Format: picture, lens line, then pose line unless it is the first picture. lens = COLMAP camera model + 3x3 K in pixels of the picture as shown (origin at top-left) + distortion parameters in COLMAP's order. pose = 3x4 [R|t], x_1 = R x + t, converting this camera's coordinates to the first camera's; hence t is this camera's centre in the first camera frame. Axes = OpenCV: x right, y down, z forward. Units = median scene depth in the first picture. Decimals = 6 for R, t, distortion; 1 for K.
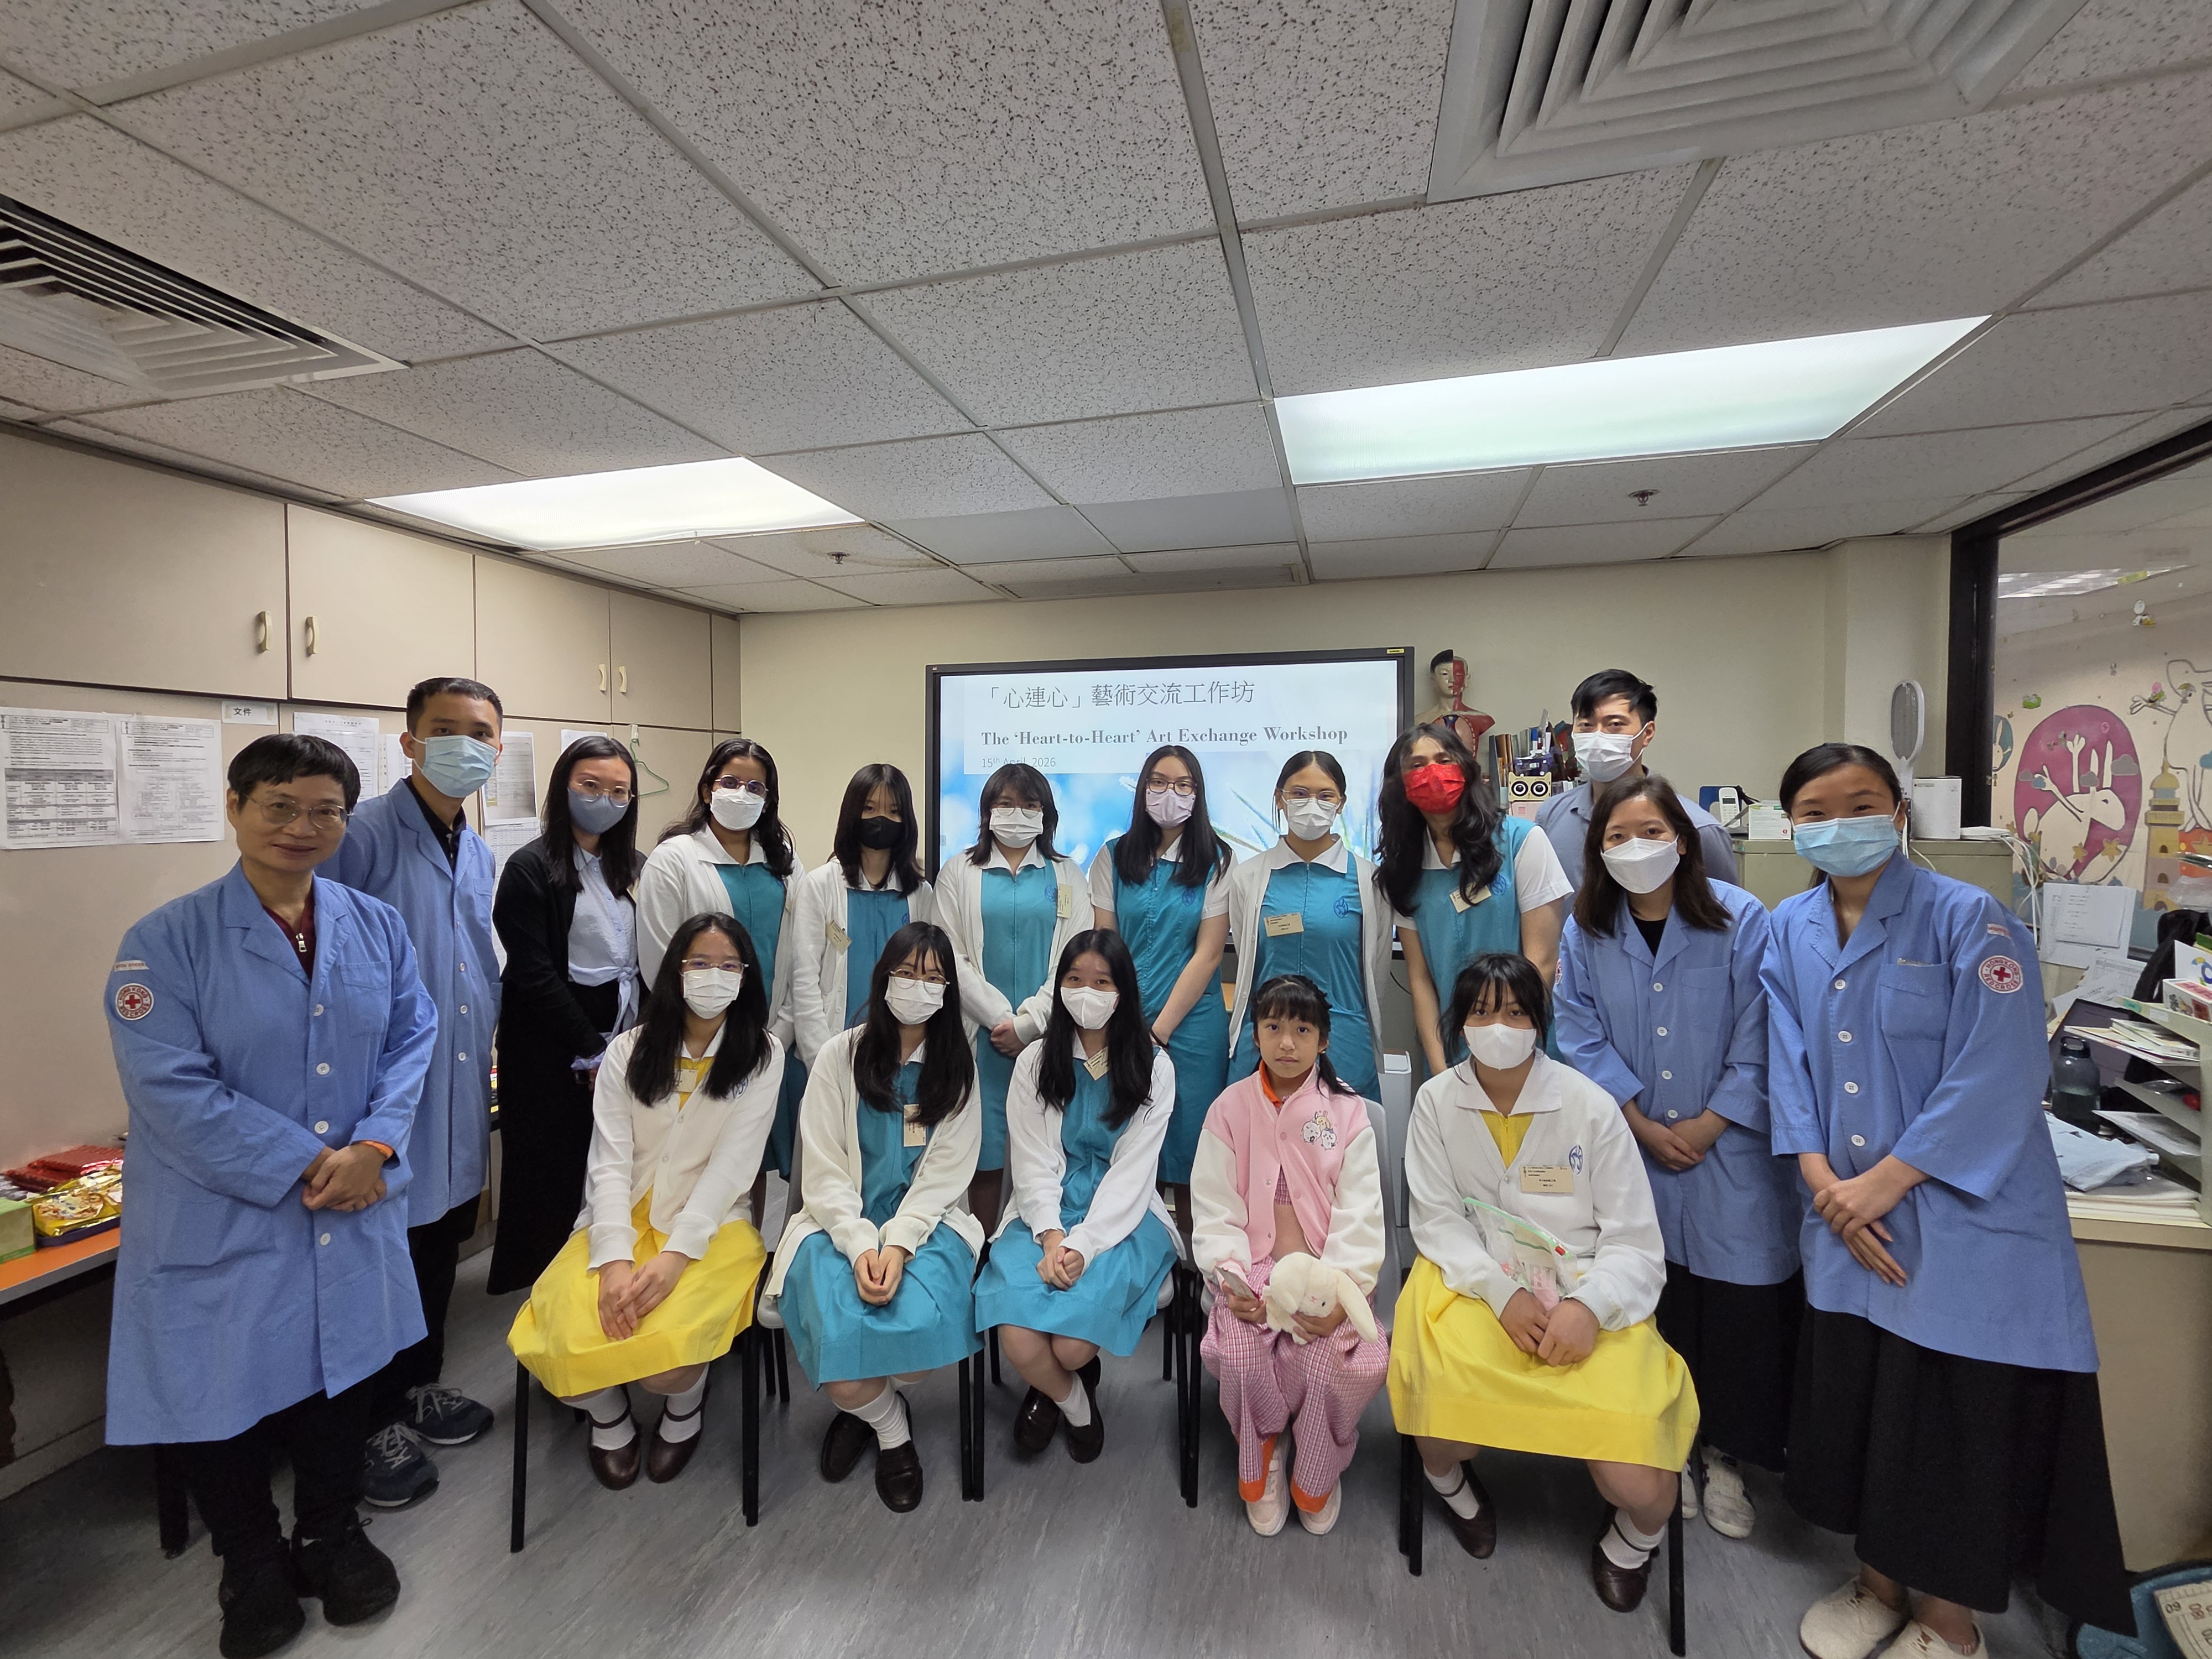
lens RADIAL K [[976.7, 0, 1085.9], [0, 976.7, 801.5], [0, 0, 1]] dist [-0.011954, 0.003604]
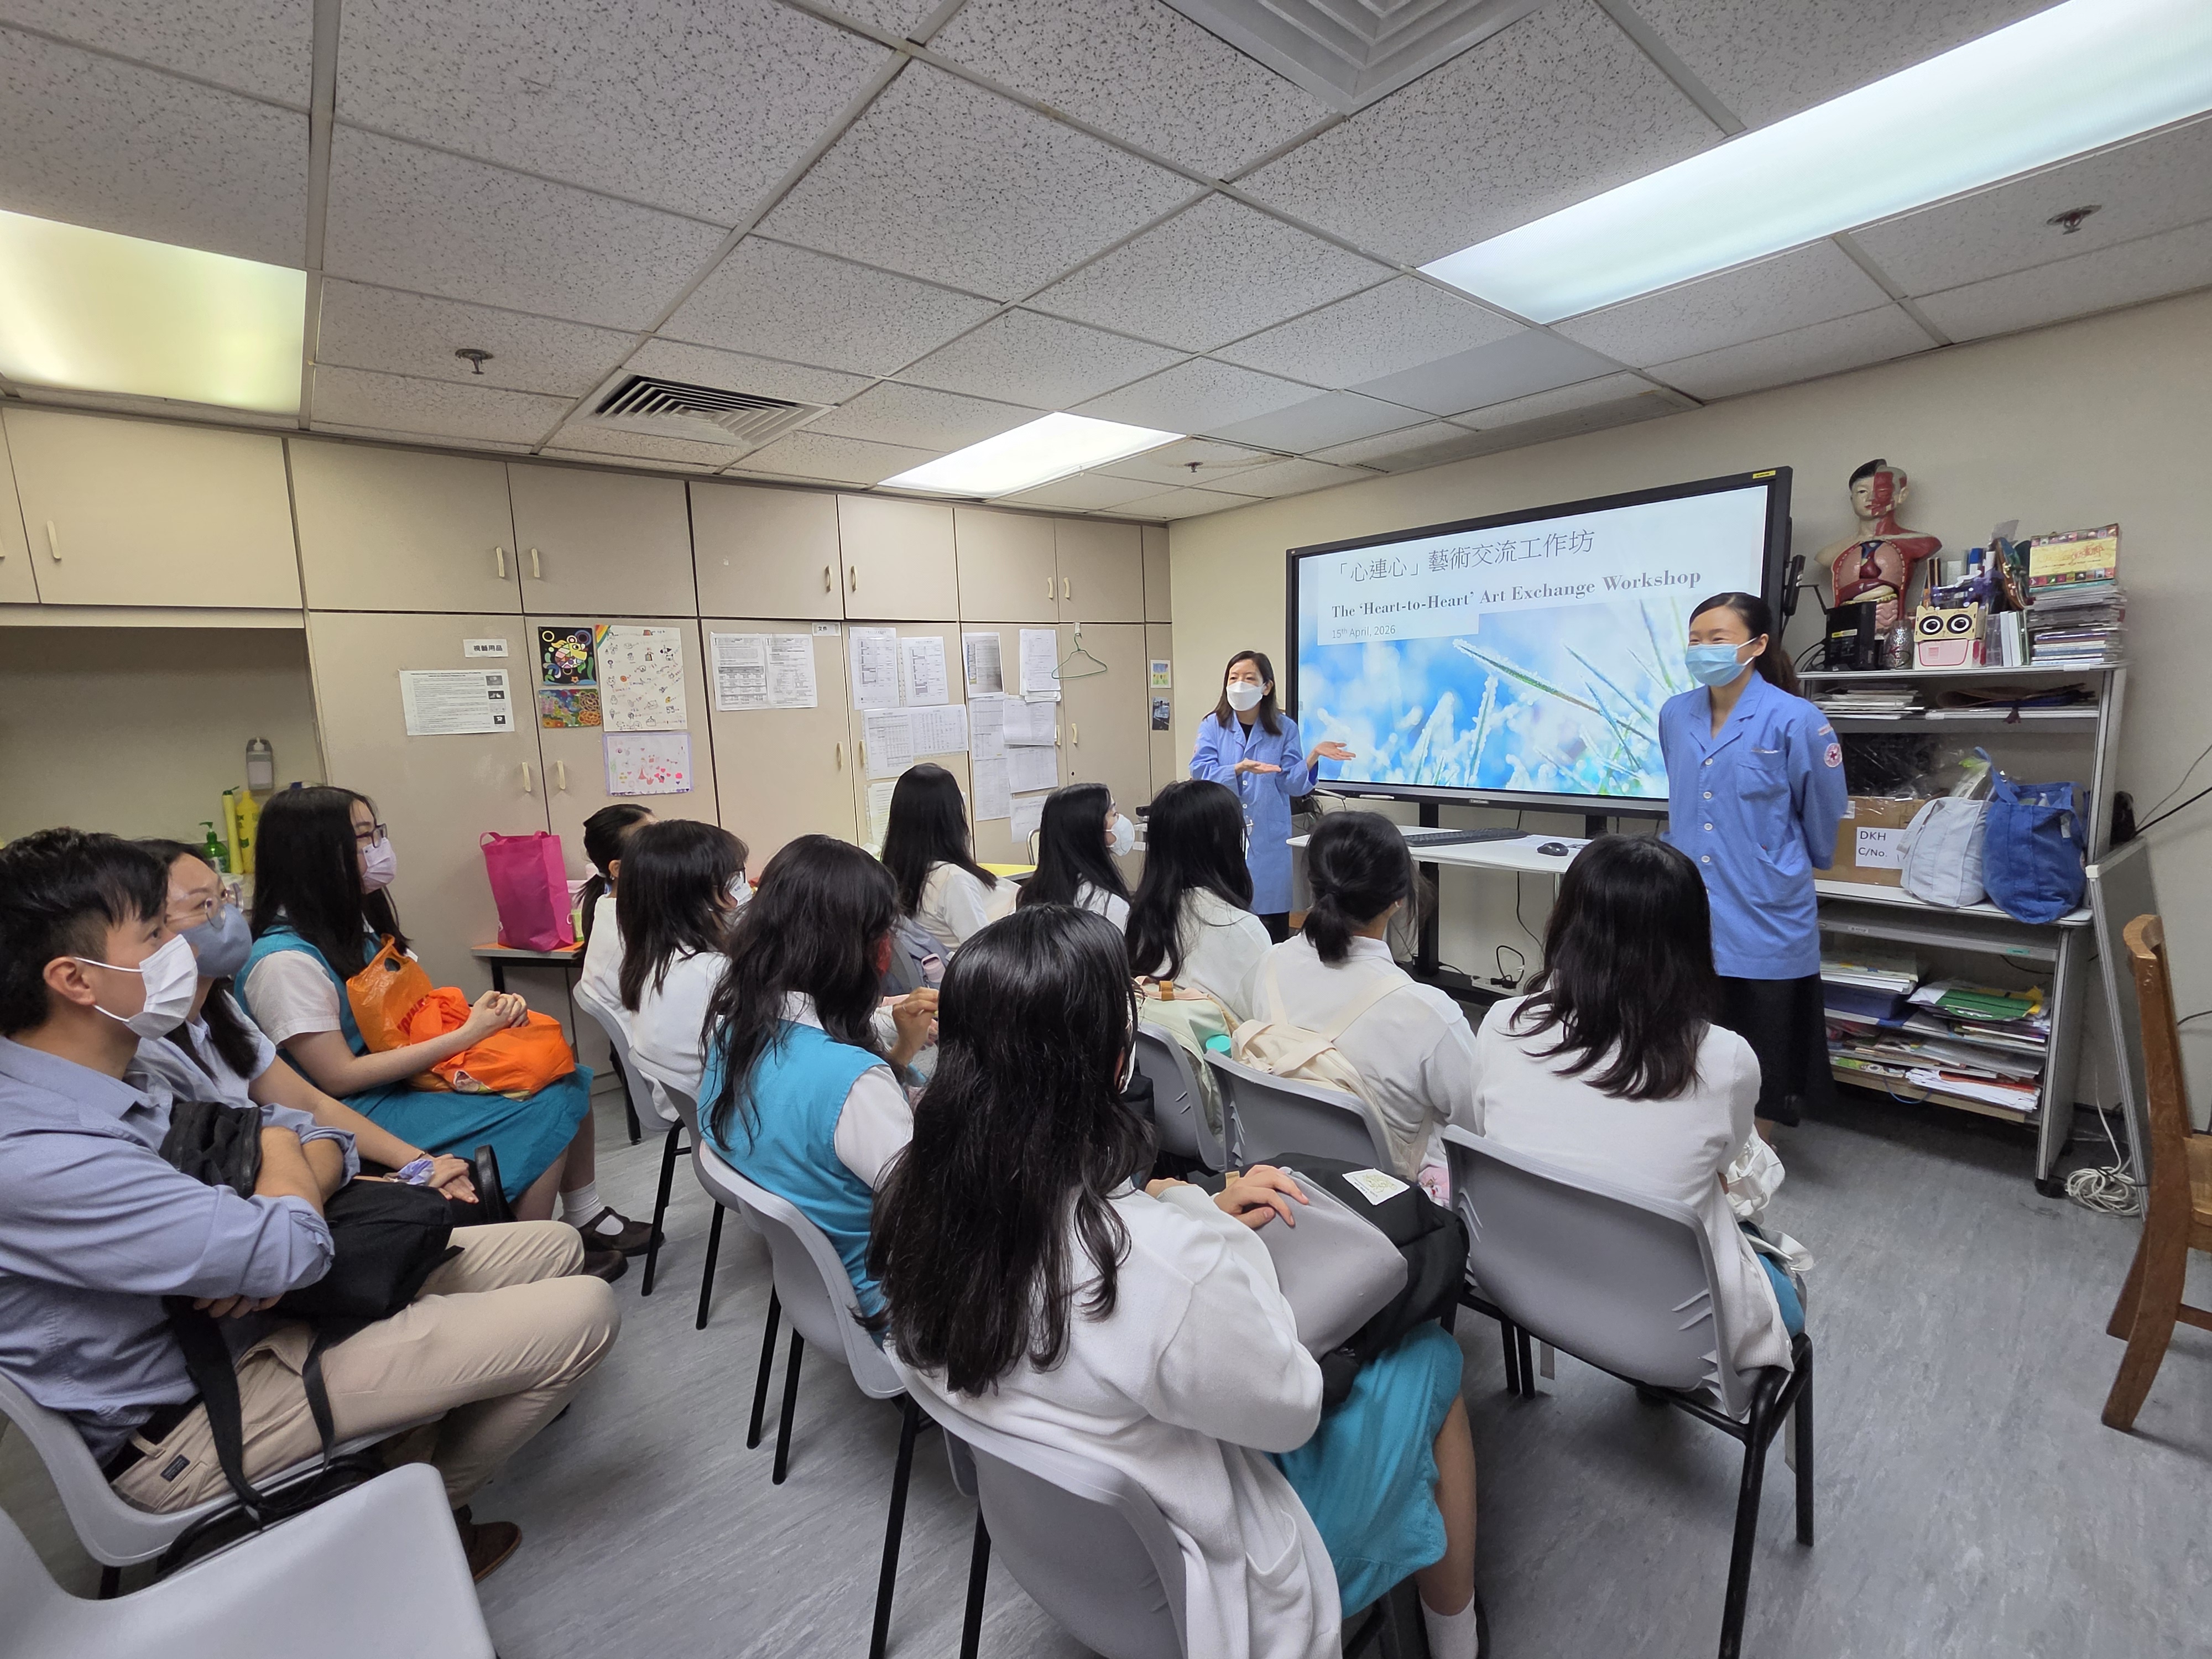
lens RADIAL K [[958.5, 0, 1048.4], [0, 958.5, 810.7], [0, 0, 1]] dist [-0.002922, 0.002080]
pose [[0.810741, 0.045019, -0.583671, 0.442499], [0.026039, 0.993279, 0.112782, 0.044586], [0.584825, -0.106635, 0.804120, -0.132650]]
